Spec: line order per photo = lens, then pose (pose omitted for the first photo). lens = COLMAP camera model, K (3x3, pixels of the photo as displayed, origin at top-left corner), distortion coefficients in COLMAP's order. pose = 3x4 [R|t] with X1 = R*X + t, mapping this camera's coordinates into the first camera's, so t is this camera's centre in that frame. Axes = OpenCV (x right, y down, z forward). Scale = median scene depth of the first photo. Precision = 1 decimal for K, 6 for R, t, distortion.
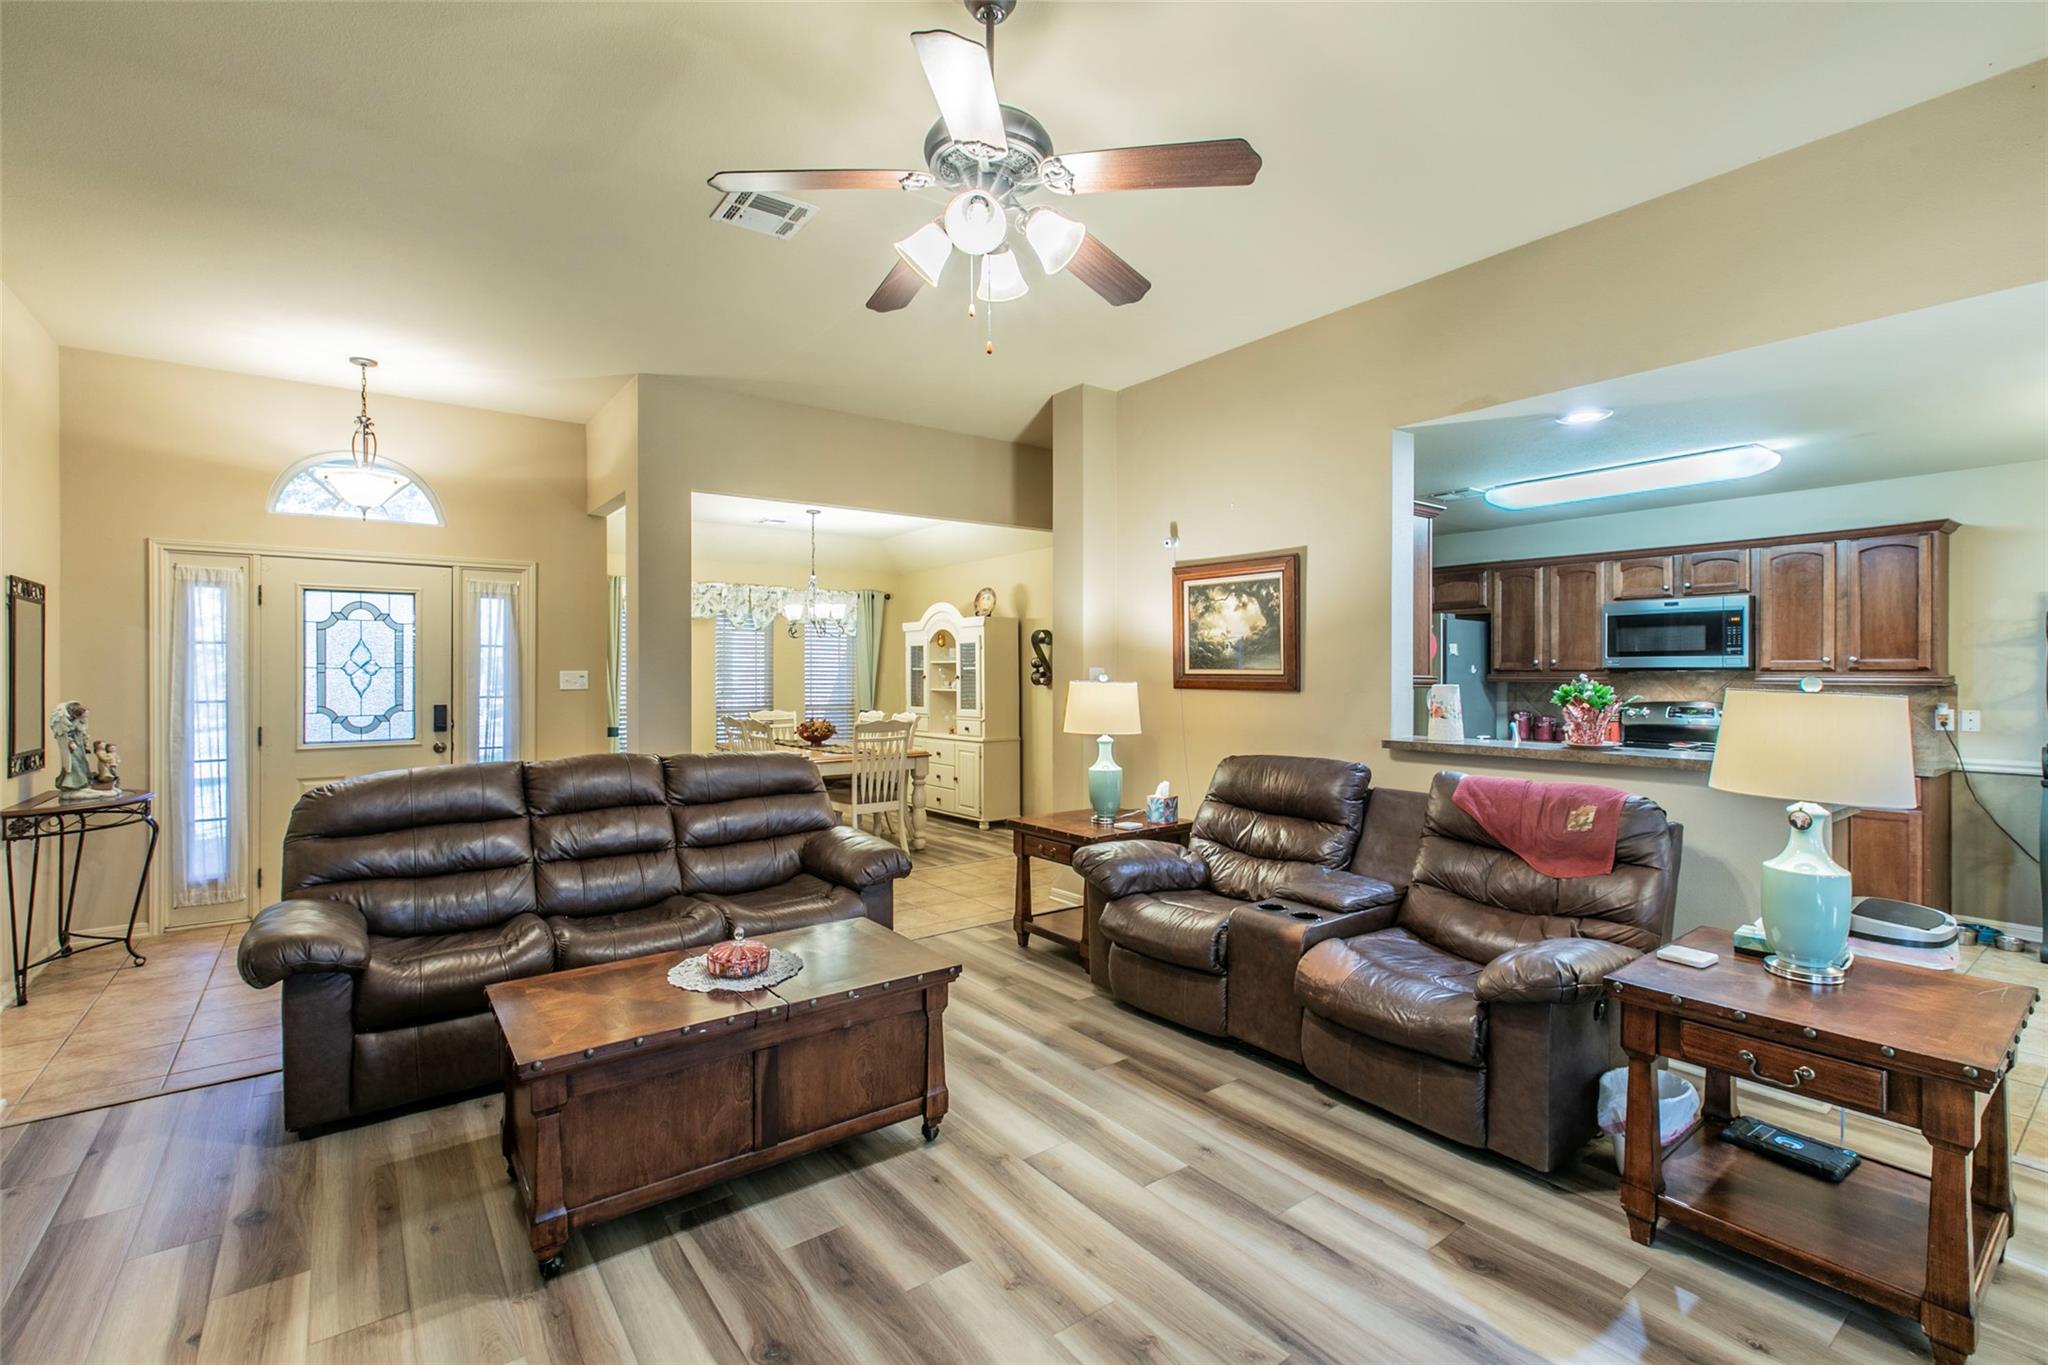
lens RADIAL K [[922.2, 0, 1034.3], [0, 922.2, 678.2], [0, 0, 1]] dist [0.002793, -0.001121]
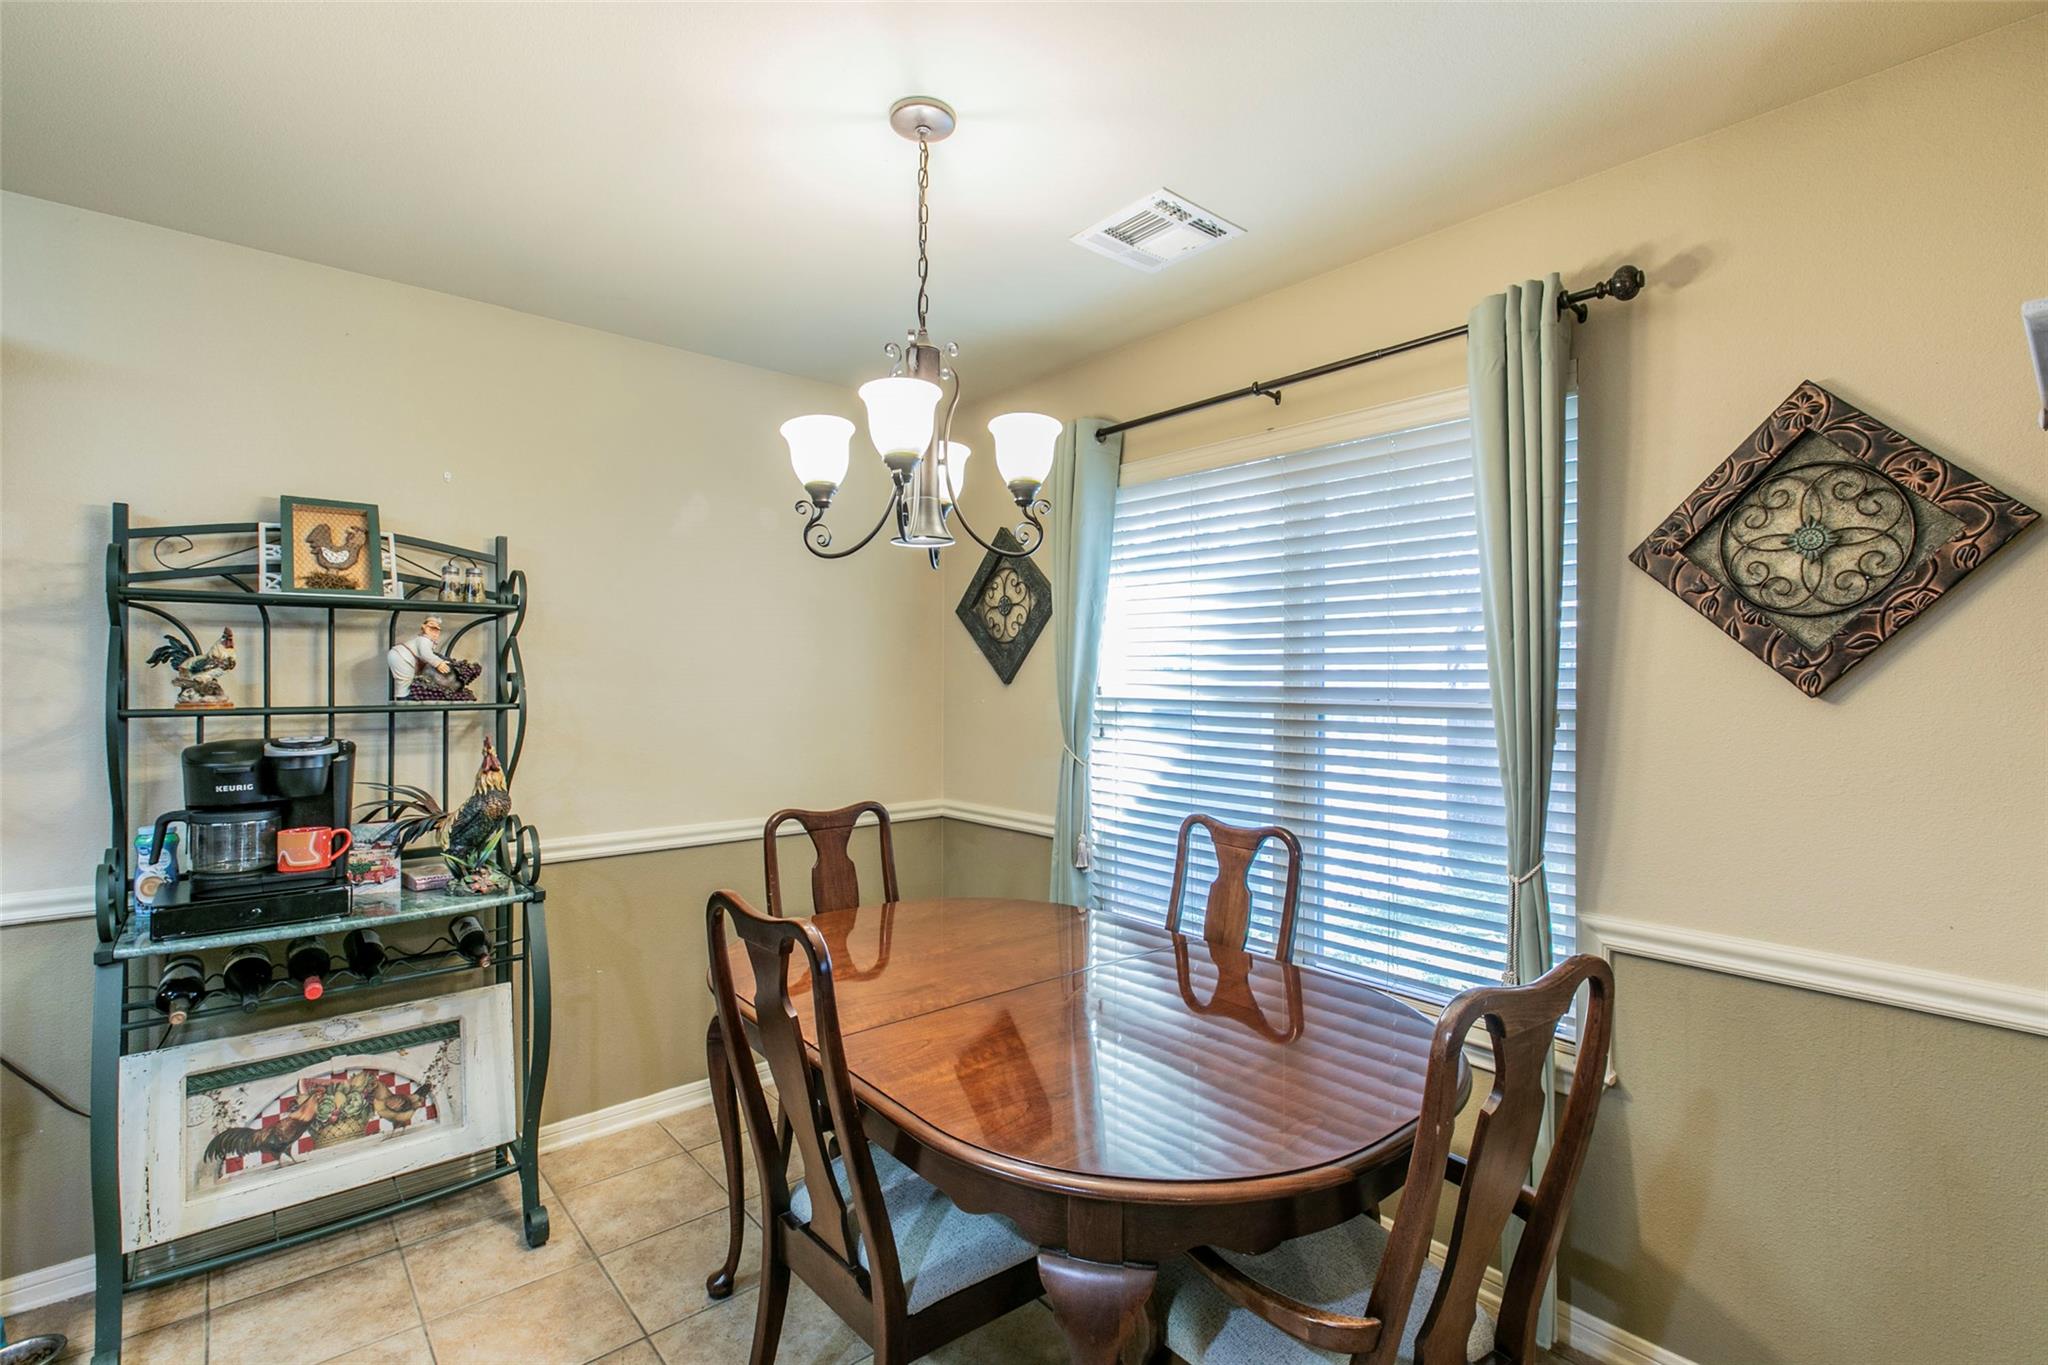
lens RADIAL K [[922.2, 0, 1028.4], [0, 922.2, 662.7], [0, 0, 1]] dist [0.002793, -0.001121]
pose [[-0.061340, 0.010760, 0.998059, 0.563538], [0.005161, 0.999932, -0.010463, -0.008972], [-0.998104, 0.004509, -0.061391, 0.527536]]
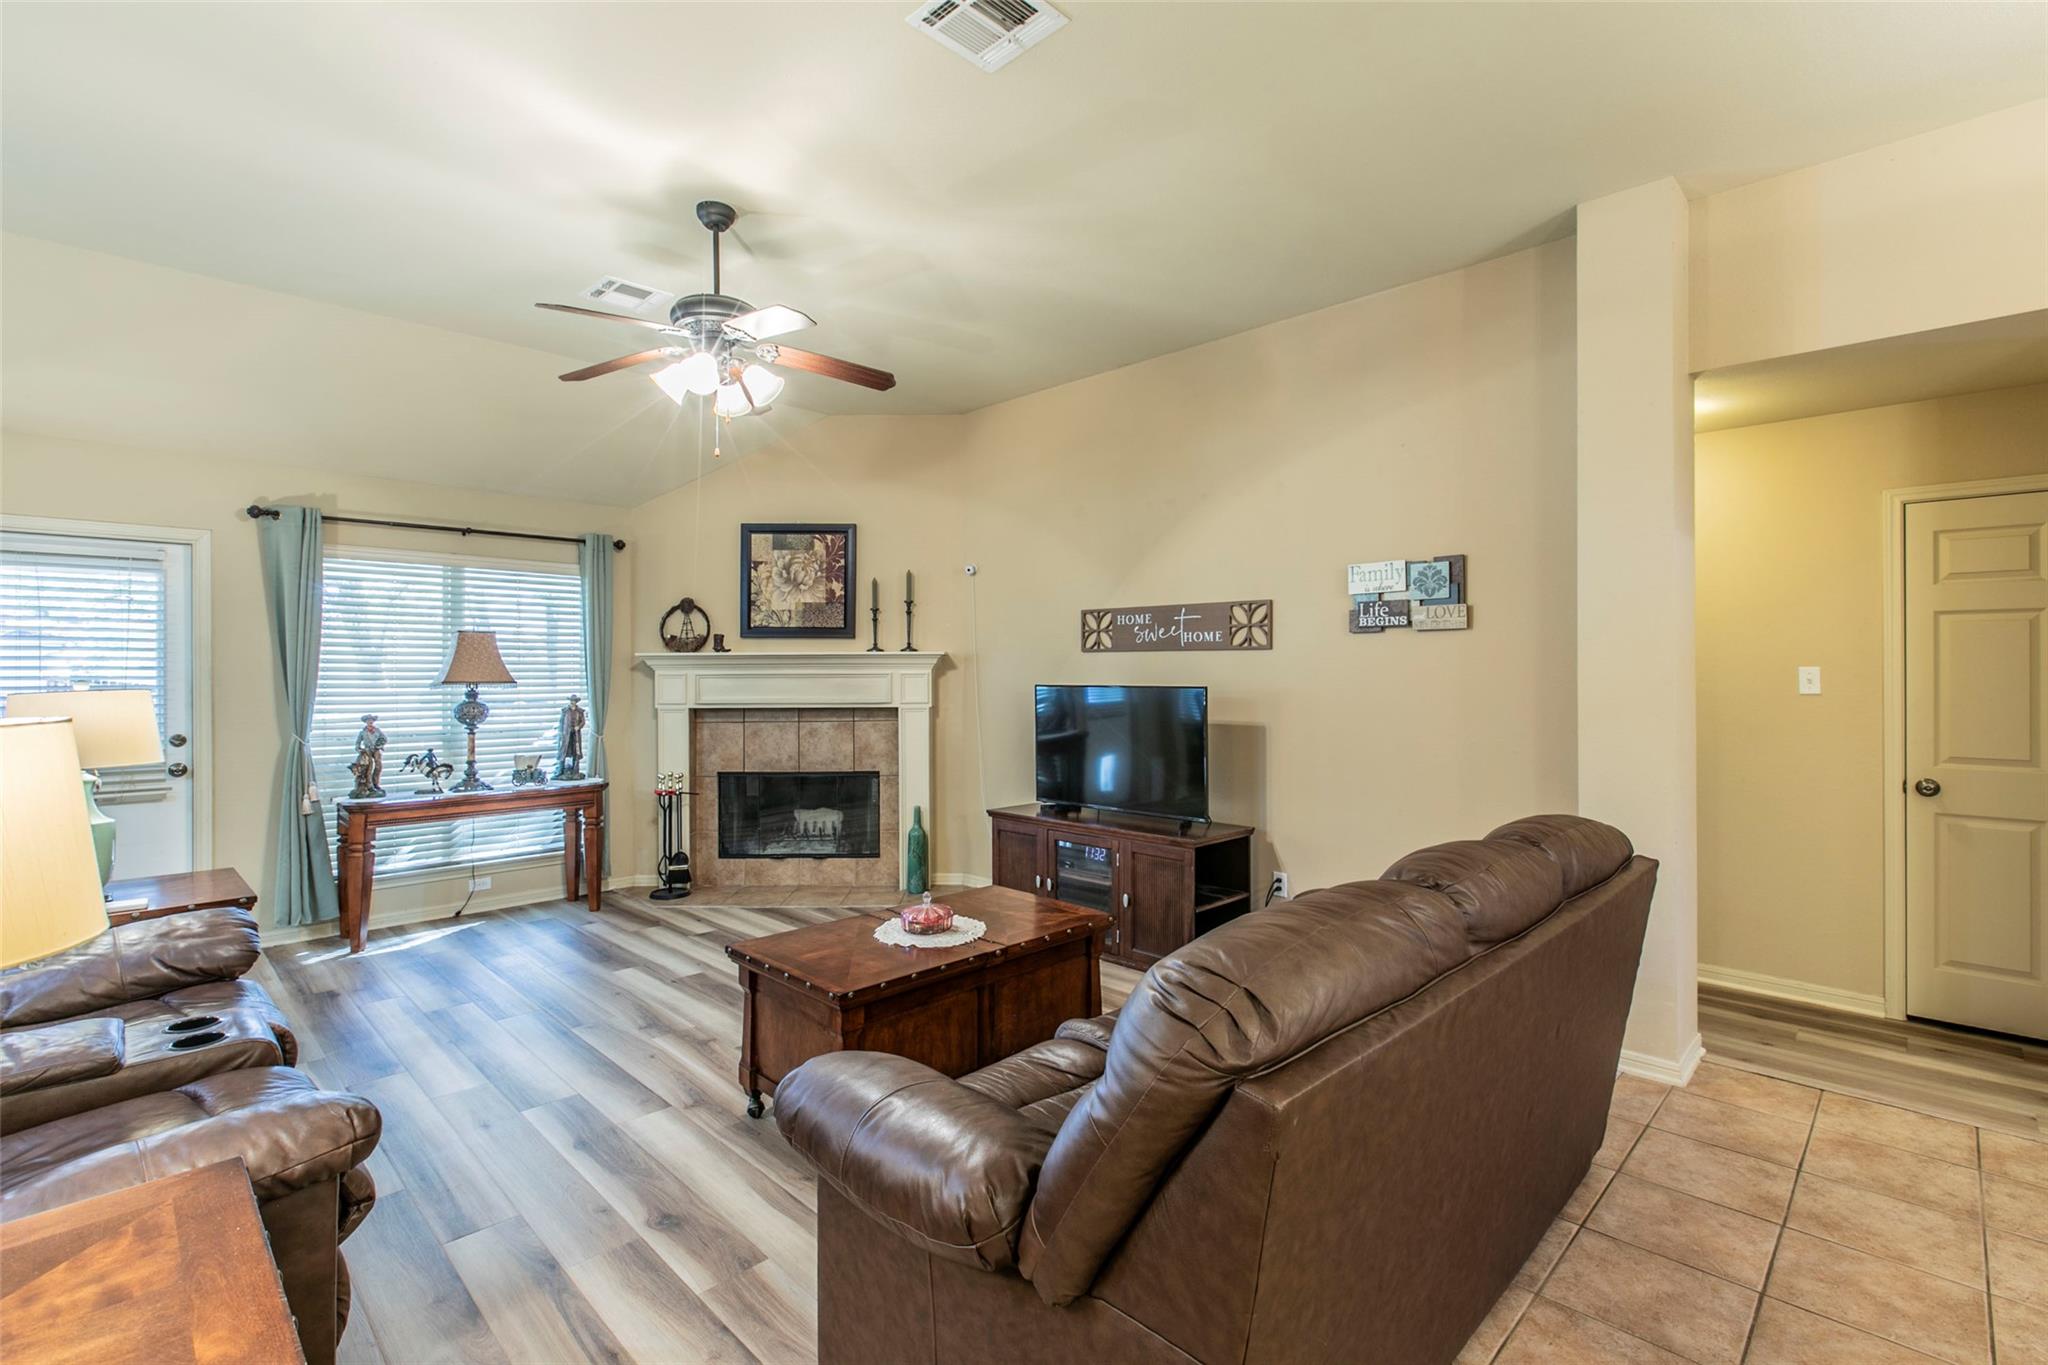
lens RADIAL K [[922.2, 0, 1014.2], [0, 922.2, 665.0], [0, 0, 1]] dist [0.002793, -0.001121]
pose [[-0.992248, 0.003302, -0.124229, -0.149168], [0.003001, 0.999992, 0.002605, -0.010393], [0.124236, 0.002211, -0.992250, 1.118065]]
